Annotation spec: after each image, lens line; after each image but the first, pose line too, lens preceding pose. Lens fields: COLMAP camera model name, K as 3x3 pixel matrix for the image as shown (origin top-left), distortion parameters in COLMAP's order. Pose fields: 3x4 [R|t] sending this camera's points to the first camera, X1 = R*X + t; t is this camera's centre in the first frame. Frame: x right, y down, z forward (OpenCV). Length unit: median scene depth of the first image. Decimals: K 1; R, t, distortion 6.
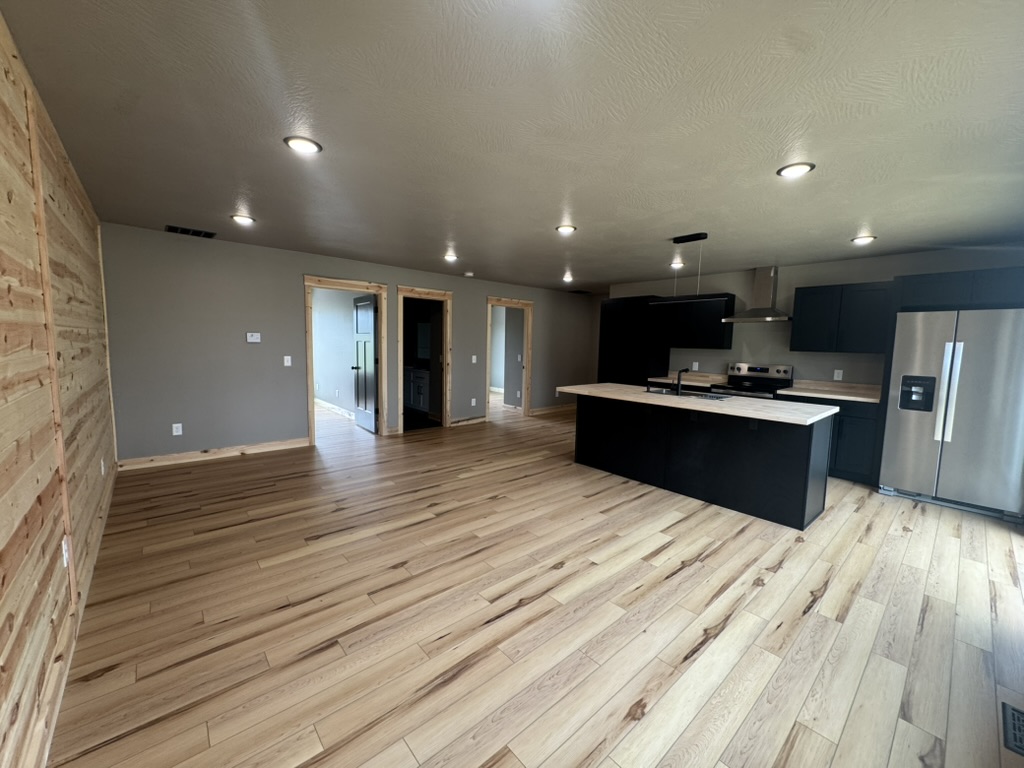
lens RADIAL K [[408.3, 0, 512.0], [0, 408.3, 384.0], [0, 0, 1]] dist [-0.003008, 0.000743]
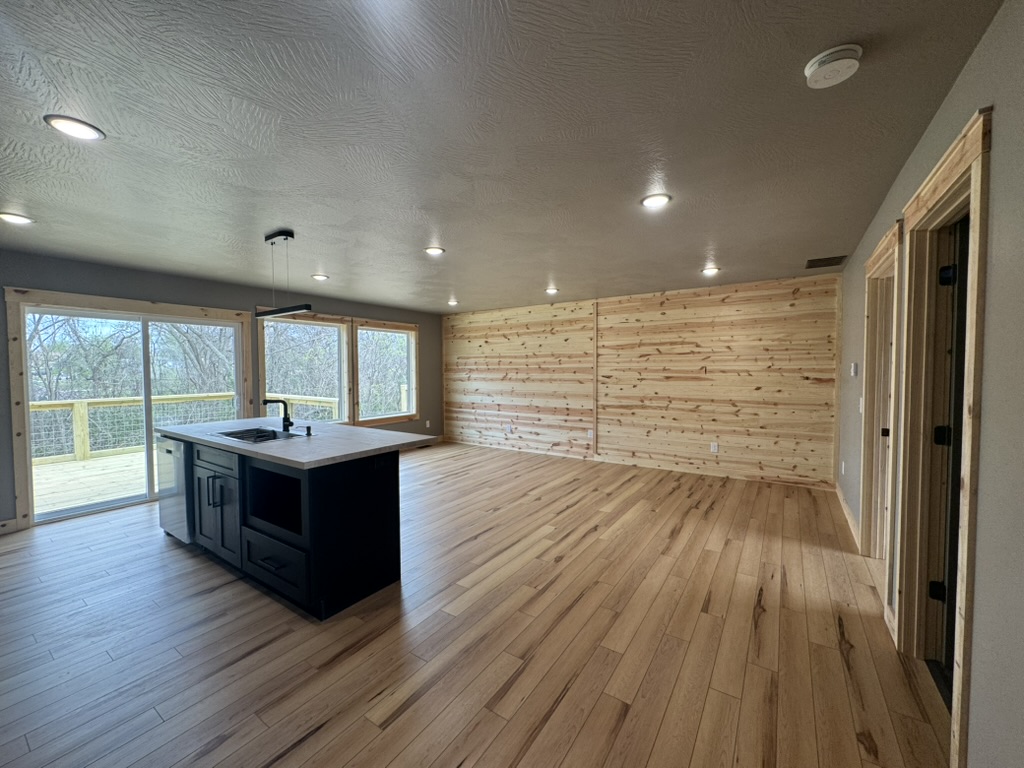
lens RADIAL K [[408.3, 0, 512.0], [0, 408.3, 384.0], [0, 0, 1]] dist [-0.003008, 0.000743]
pose [[-0.967666, -0.010850, -0.252002, 0.192591], [-0.044351, 0.990828, 0.127643, -0.198355], [0.248306, 0.134693, -0.959272, 1.993124]]
